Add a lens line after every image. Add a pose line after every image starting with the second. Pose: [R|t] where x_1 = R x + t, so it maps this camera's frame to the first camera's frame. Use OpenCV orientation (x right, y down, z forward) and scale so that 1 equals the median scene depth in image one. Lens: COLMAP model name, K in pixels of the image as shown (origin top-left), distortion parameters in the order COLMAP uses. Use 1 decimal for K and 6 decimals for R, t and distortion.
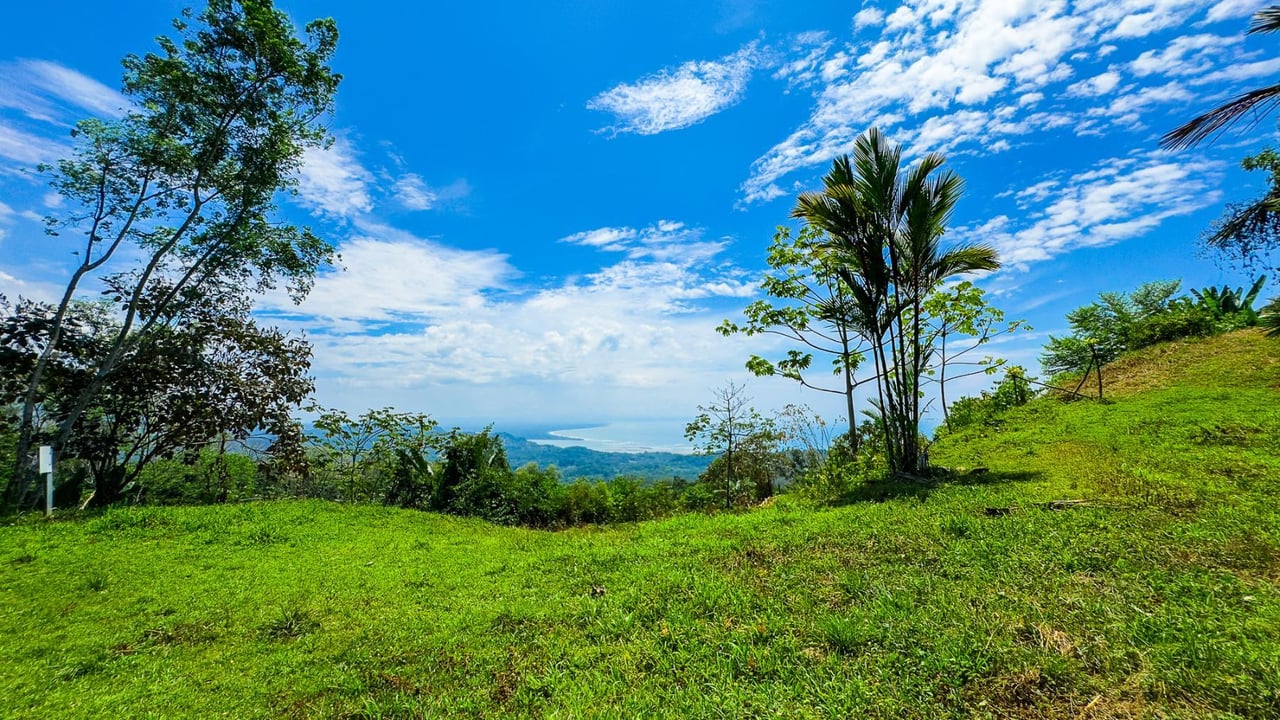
lens RADIAL K [[510.0, 0, 633.9], [0, 510.0, 357.4], [0, 0, 1]] dist [-0.030797, 0.006525]
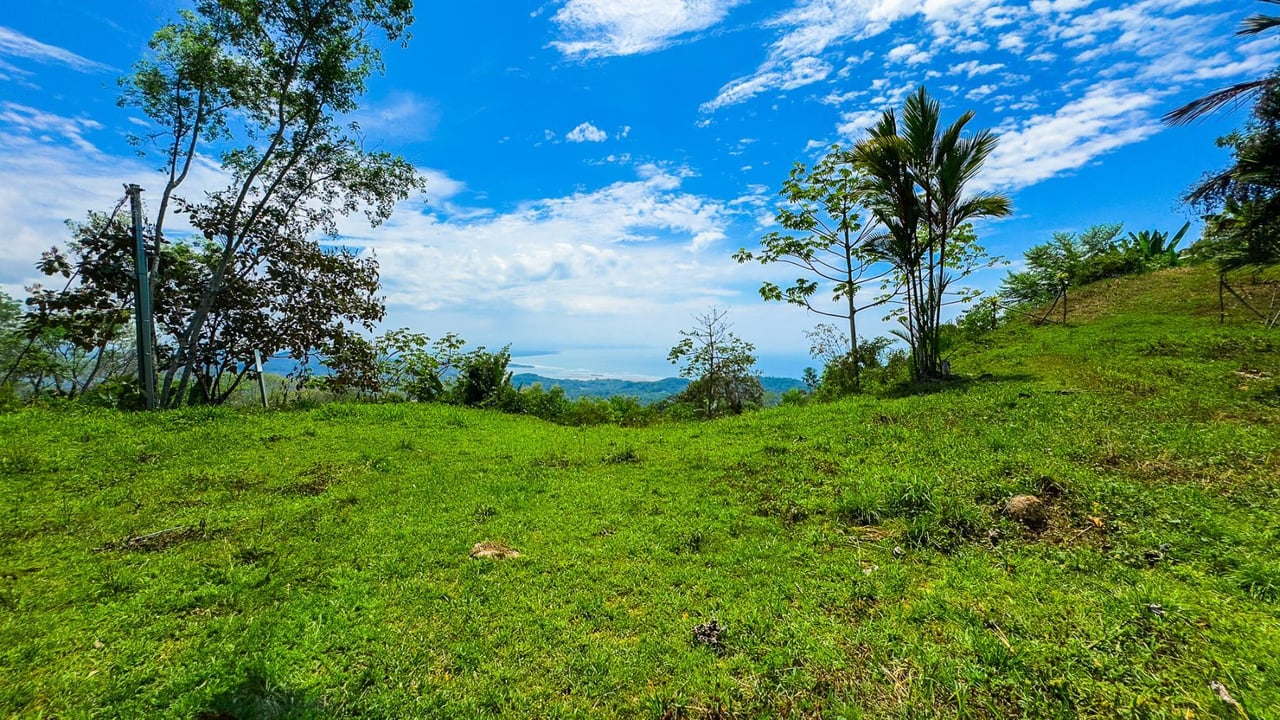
lens RADIAL K [[510.0, 0, 630.0], [0, 510.0, 351.8], [0, 0, 1]] dist [-0.030797, 0.006525]
pose [[0.996136, 0.004635, 0.087697, -0.156459], [-0.015941, 0.991560, 0.128668, 0.008126], [-0.086360, -0.129569, 0.987802, -0.086221]]
